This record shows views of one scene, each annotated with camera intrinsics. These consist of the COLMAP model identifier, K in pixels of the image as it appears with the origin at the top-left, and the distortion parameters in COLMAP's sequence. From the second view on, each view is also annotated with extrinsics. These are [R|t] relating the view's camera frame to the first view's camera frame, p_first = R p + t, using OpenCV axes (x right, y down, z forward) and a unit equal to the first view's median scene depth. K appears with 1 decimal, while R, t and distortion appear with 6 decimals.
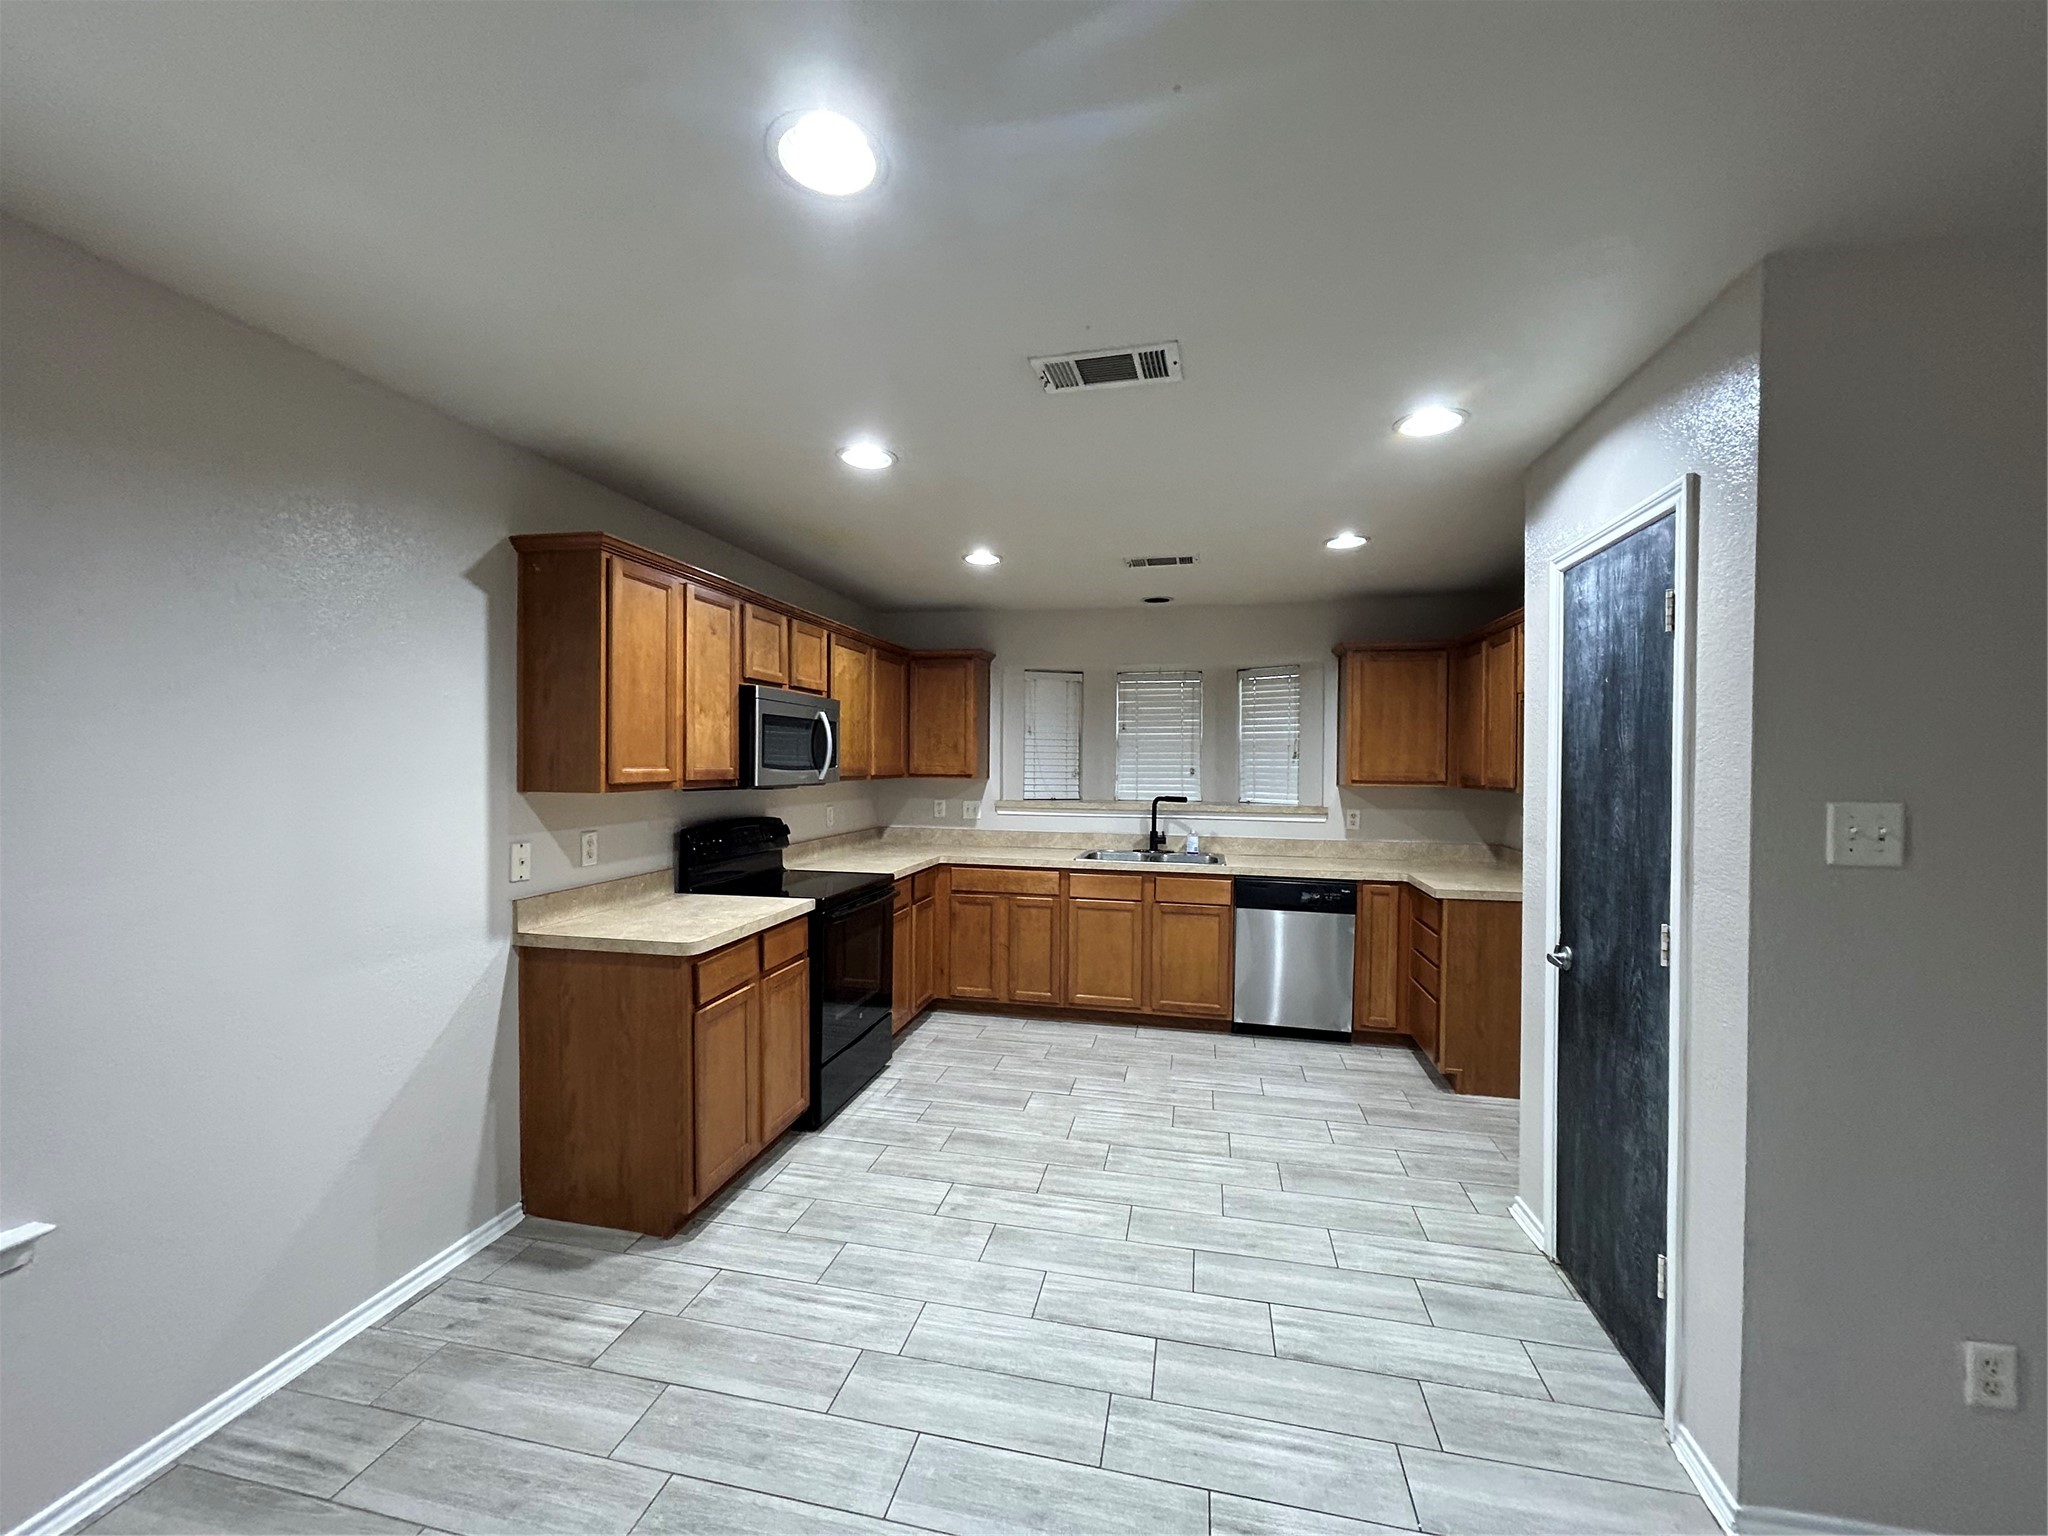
lens RADIAL K [[823.4, 0, 1027.3], [0, 823.4, 773.7], [0, 0, 1]] dist [-0.004193, 0.002959]
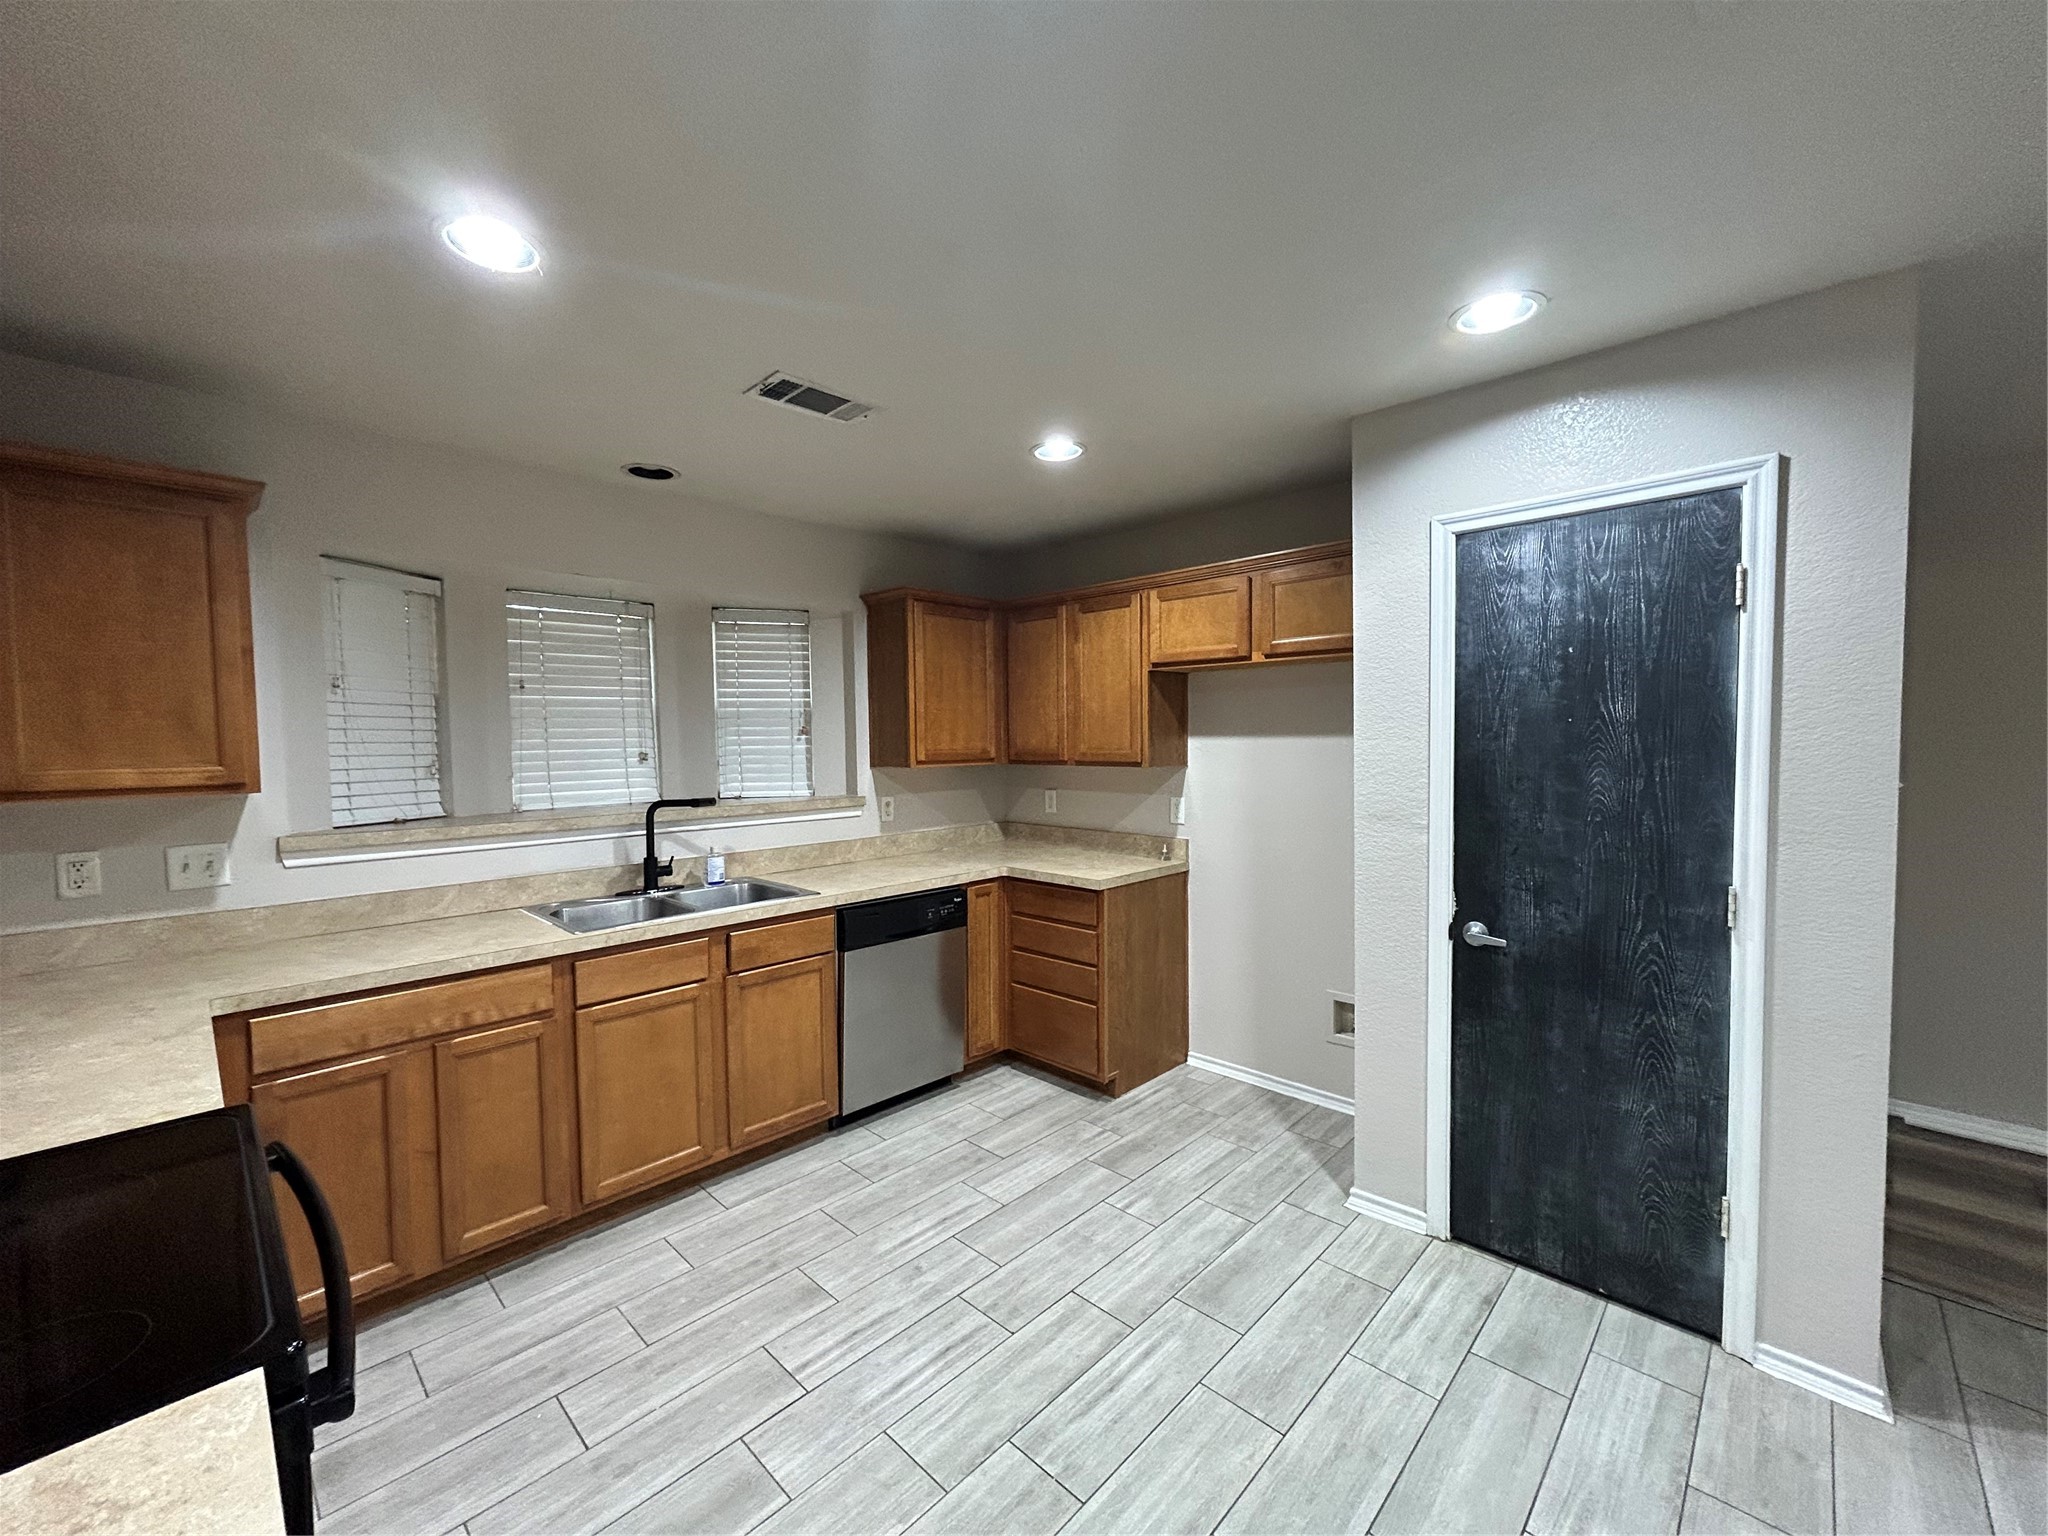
lens RADIAL K [[823.4, 0, 1027.3], [0, 823.4, 773.7], [0, 0, 1]] dist [-0.004193, 0.002959]
pose [[0.529087, -0.053413, 0.846885, -0.236155], [0.027788, 0.998572, 0.045620, -0.013425], [-0.848112, -0.000603, 0.529816, 0.494343]]
